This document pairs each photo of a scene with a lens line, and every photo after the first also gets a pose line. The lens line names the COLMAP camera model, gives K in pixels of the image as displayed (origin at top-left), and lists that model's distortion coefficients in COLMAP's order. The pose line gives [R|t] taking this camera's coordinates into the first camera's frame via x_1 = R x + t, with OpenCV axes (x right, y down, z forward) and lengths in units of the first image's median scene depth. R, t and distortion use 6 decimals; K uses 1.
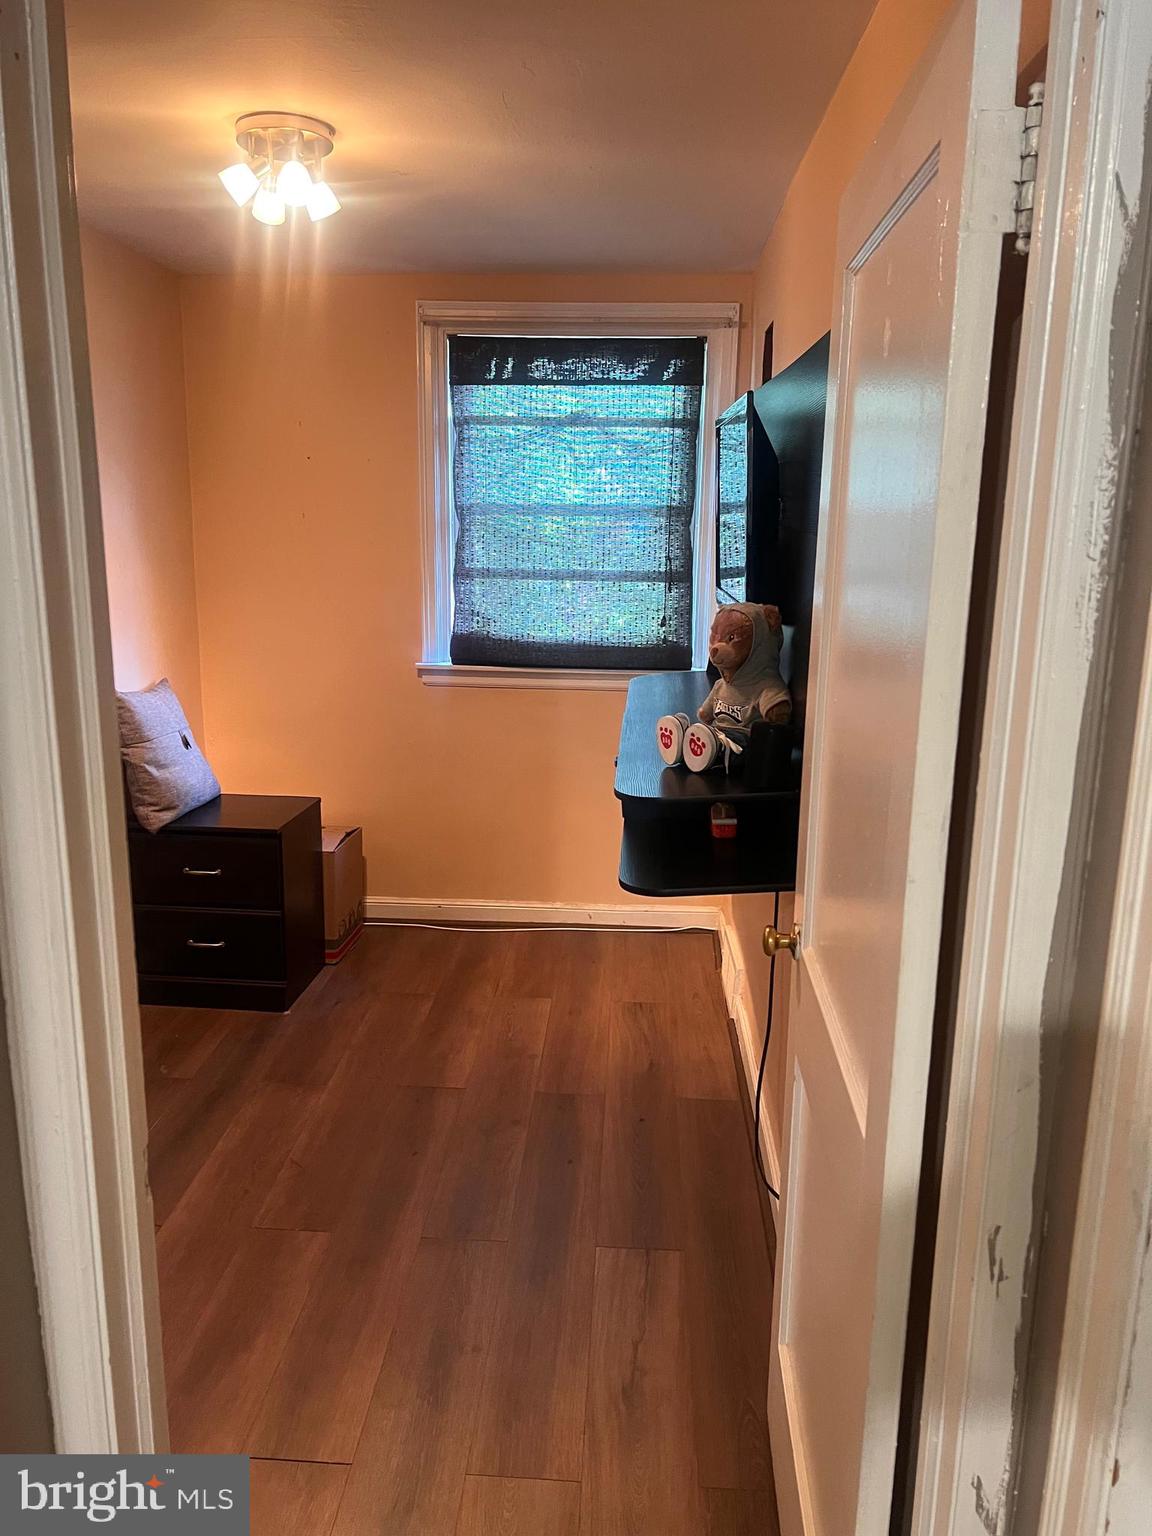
lens RADIAL K [[1155.5, 0, 576.6], [0, 1155.5, 770.2], [0, 0, 1]] dist [0.047952, -0.066144]
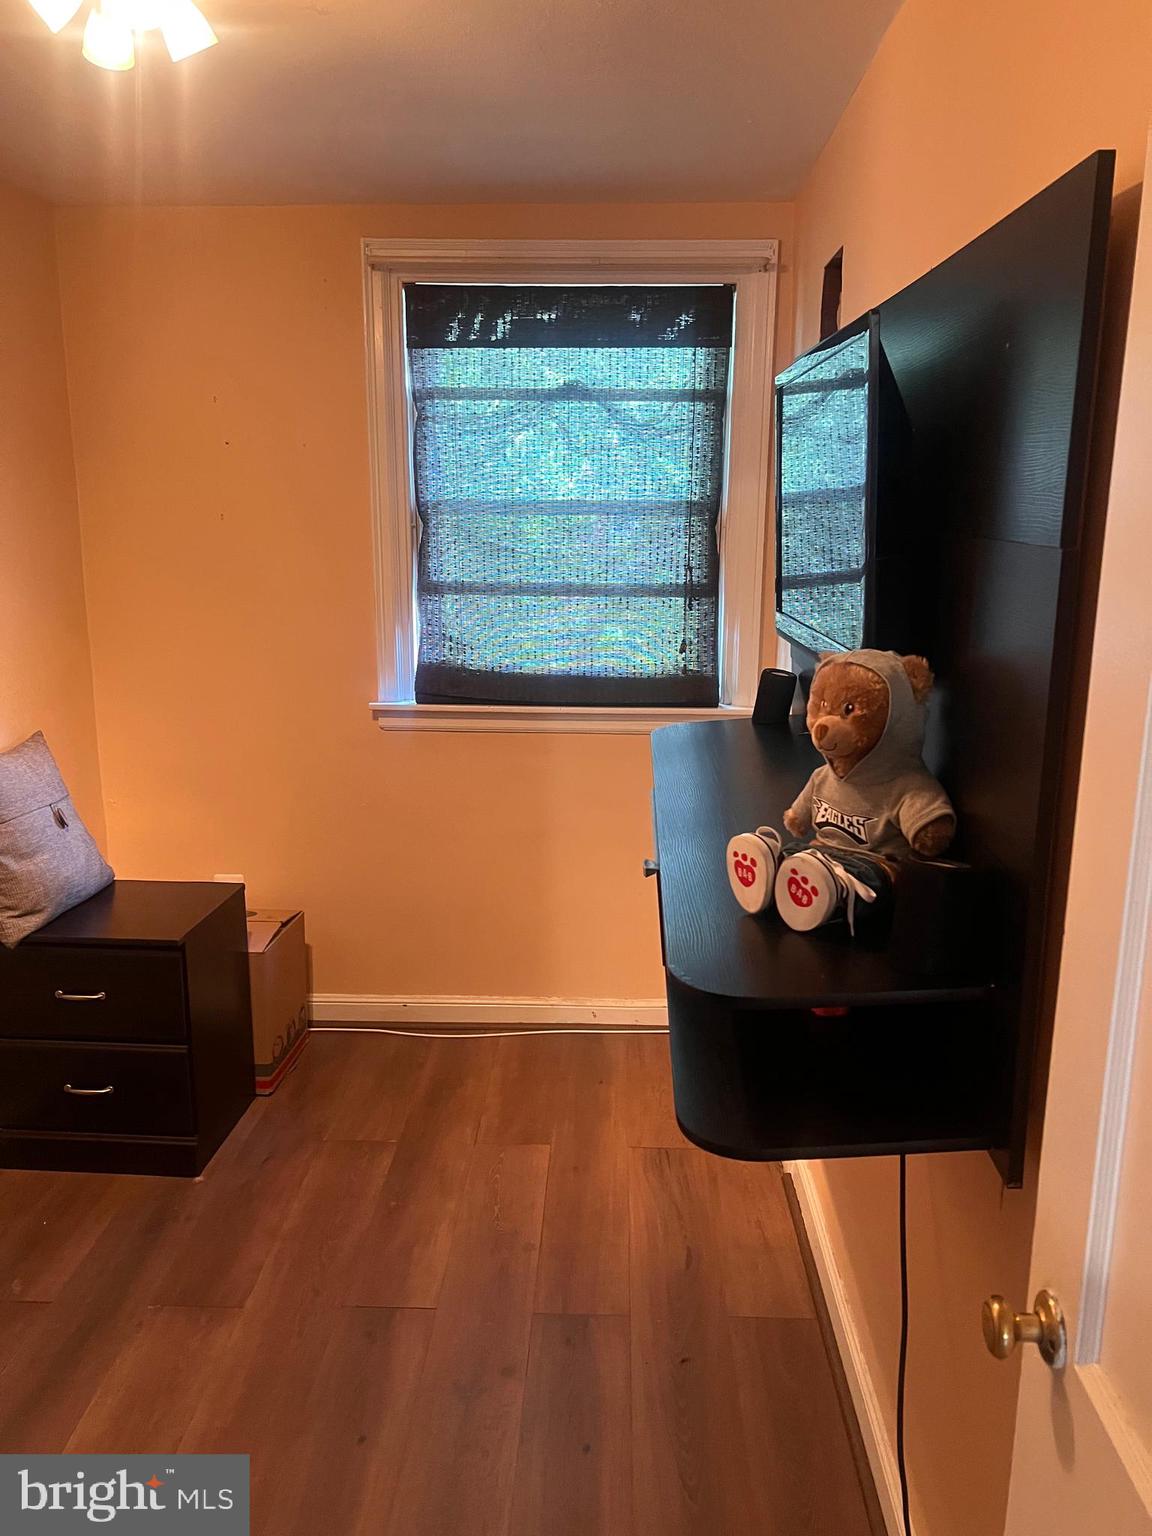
lens RADIAL K [[1155.5, 0, 580.1], [0, 1155.5, 764.1], [0, 0, 1]] dist [0.047952, -0.066144]
pose [[0.999696, -0.013759, 0.020455, -0.014375], [0.013845, 0.999896, -0.004103, -0.052562], [-0.020397, 0.004385, 0.999782, 0.240017]]
